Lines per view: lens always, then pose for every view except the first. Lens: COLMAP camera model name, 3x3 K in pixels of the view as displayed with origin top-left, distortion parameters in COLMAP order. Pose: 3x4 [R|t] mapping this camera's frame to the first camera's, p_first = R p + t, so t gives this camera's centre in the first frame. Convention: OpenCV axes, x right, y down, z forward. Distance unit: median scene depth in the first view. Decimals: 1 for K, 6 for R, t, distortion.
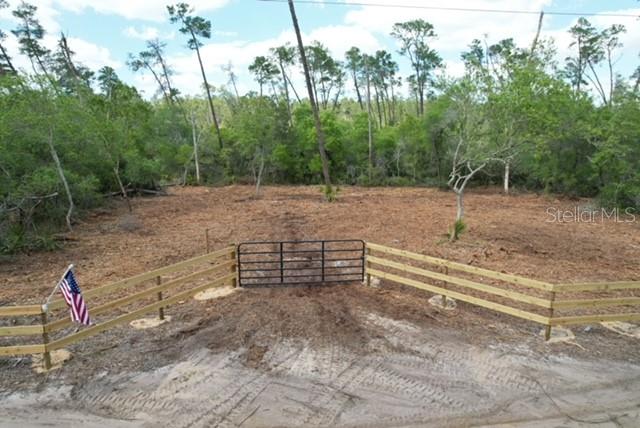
lens RADIAL K [[412.5, 0, 320.9], [0, 412.5, 212.8], [0, 0, 1]] dist [-0.074628, 0.072763]
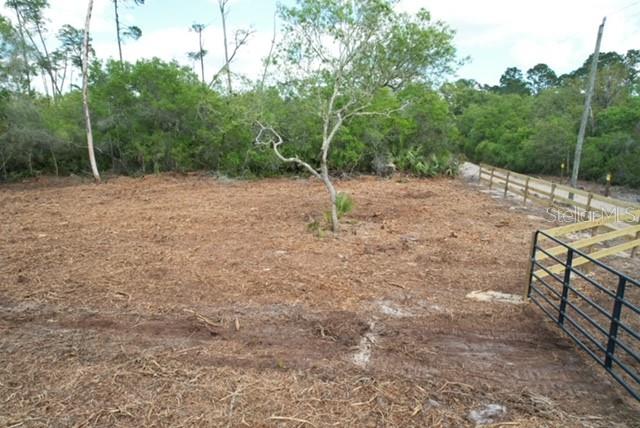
lens RADIAL K [[412.5, 0, 320.9], [0, 412.5, 212.8], [0, 0, 1]] dist [-0.074628, 0.072763]
pose [[0.235038, -0.191937, 0.952847, -0.187686], [0.166933, 0.973714, 0.154963, -0.036921], [-0.957544, 0.122640, 0.260900, 0.410597]]
